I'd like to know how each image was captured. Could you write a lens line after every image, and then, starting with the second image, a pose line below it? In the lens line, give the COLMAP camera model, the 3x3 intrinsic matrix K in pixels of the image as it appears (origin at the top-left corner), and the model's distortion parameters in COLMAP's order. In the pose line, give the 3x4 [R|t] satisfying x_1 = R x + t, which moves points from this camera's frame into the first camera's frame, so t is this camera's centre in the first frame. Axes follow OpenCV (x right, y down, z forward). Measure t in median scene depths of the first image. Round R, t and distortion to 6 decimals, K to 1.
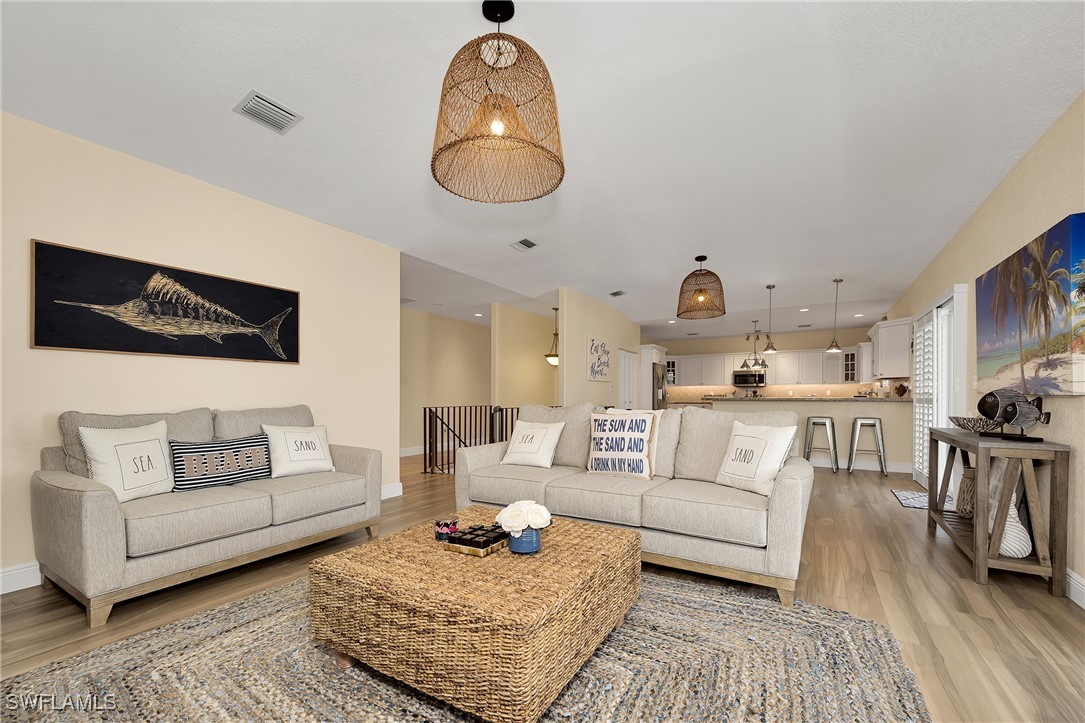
lens RADIAL K [[440.5, 0, 556.1], [0, 440.5, 396.1], [0, 0, 1]] dist [0.000097, 0.000031]
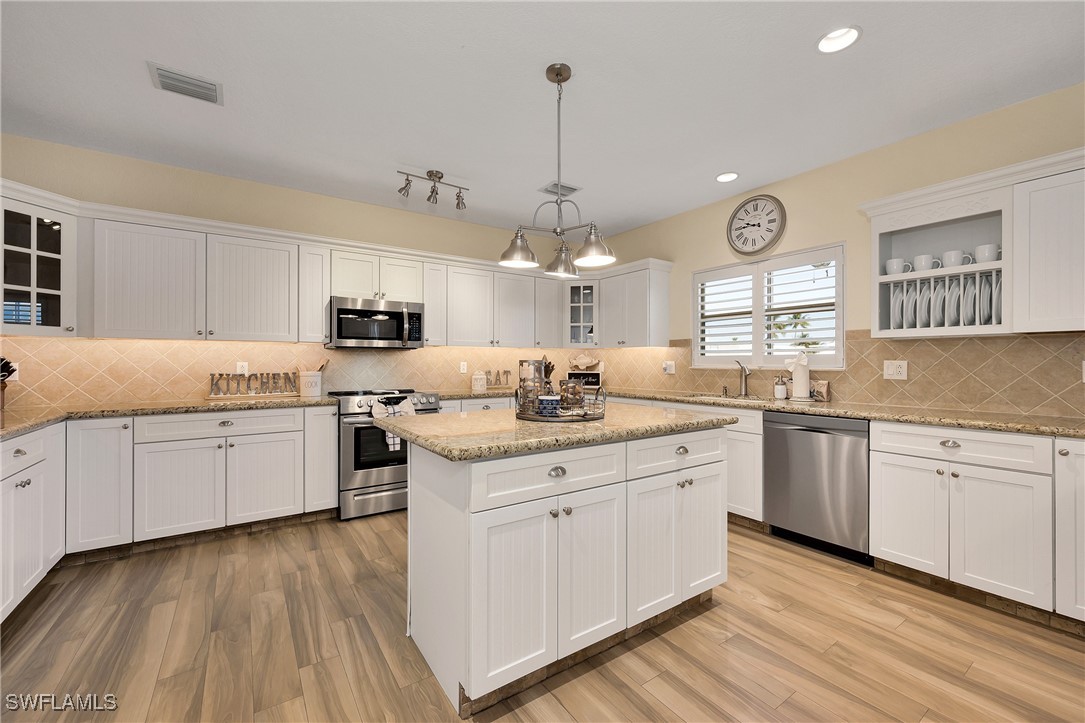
lens RADIAL K [[436.2, 0, 538.5], [0, 436.2, 361.4], [0, 0, 1]] dist [-0.001081, -0.000063]
pose [[0.434753, 0.003101, 0.900544, 0.354125], [-0.001012, 0.999995, -0.002954, -0.019731], [-0.900549, 0.000373, 0.434754, 1.369395]]
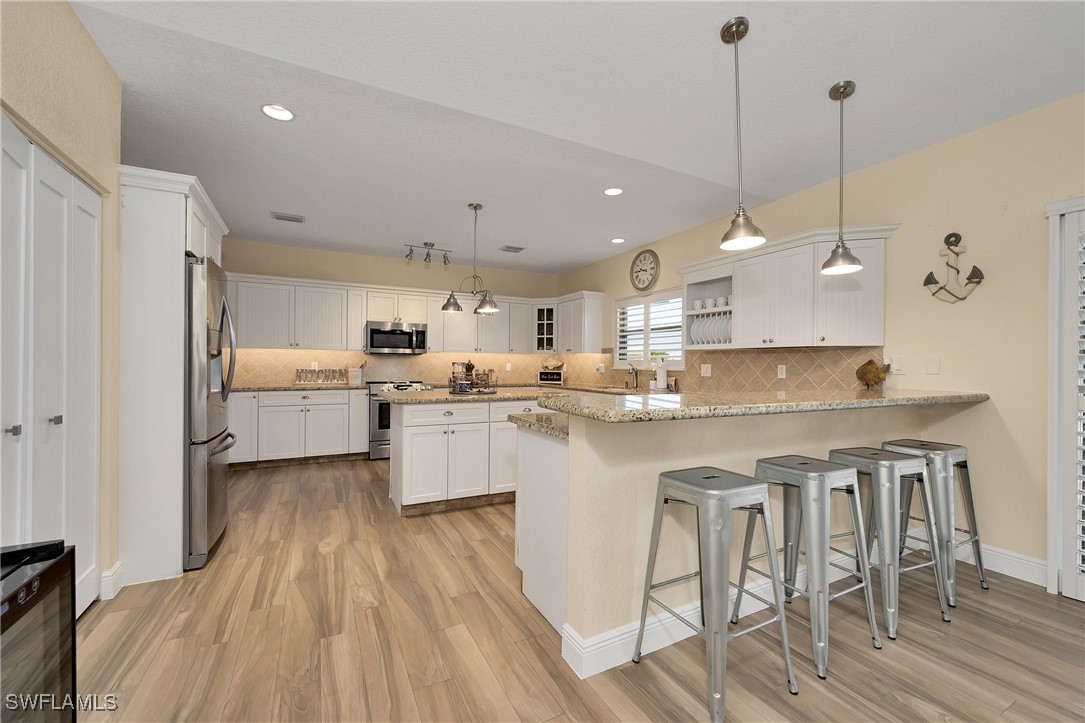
lens RADIAL K [[433.7, 0, 540.8], [0, 433.7, 364.8], [0, 0, 1]] dist [-0.000912, -0.000091]
pose [[0.536534, 0.003574, 0.843871, 0.184436], [-0.008958, 0.999959, 0.001461, -0.020171], [-0.843831, -0.008343, 0.536544, 1.074102]]
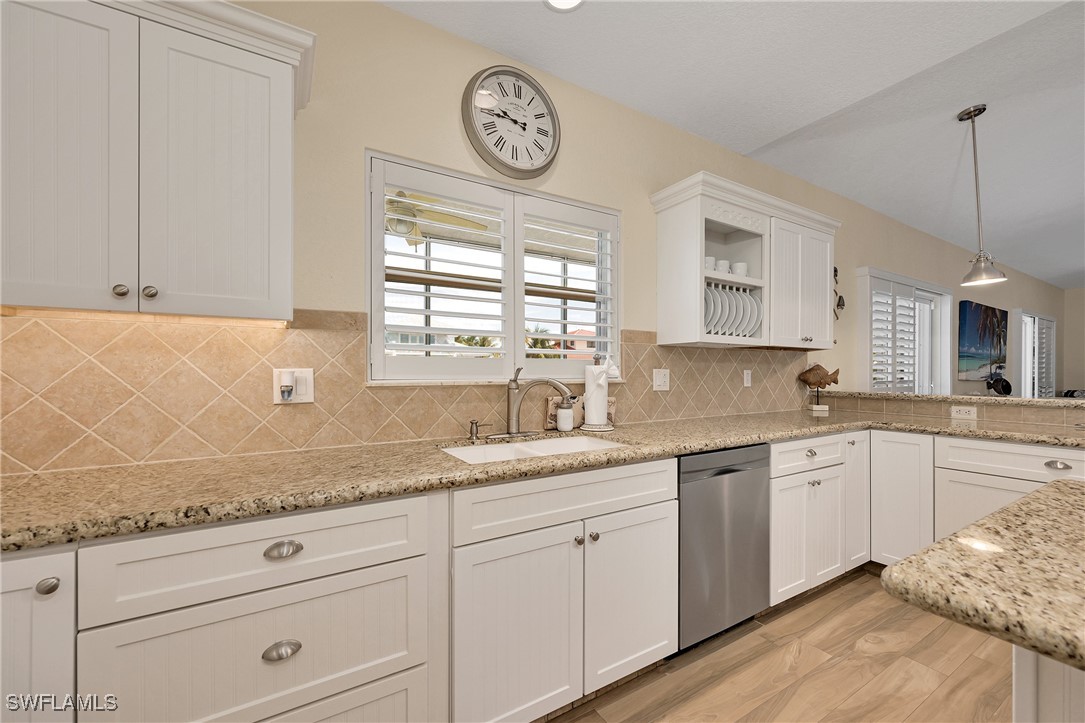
lens RADIAL K [[430.0, 0, 542.2], [0, 430.0, 371.1], [0, 0, 1]] dist [-0.000612, -0.000013]
pose [[-0.875557, -0.002267, 0.483110, 0.841367], [-0.001237, 0.999996, 0.002452, -0.021475], [-0.483114, 0.001549, -0.875556, 1.635193]]
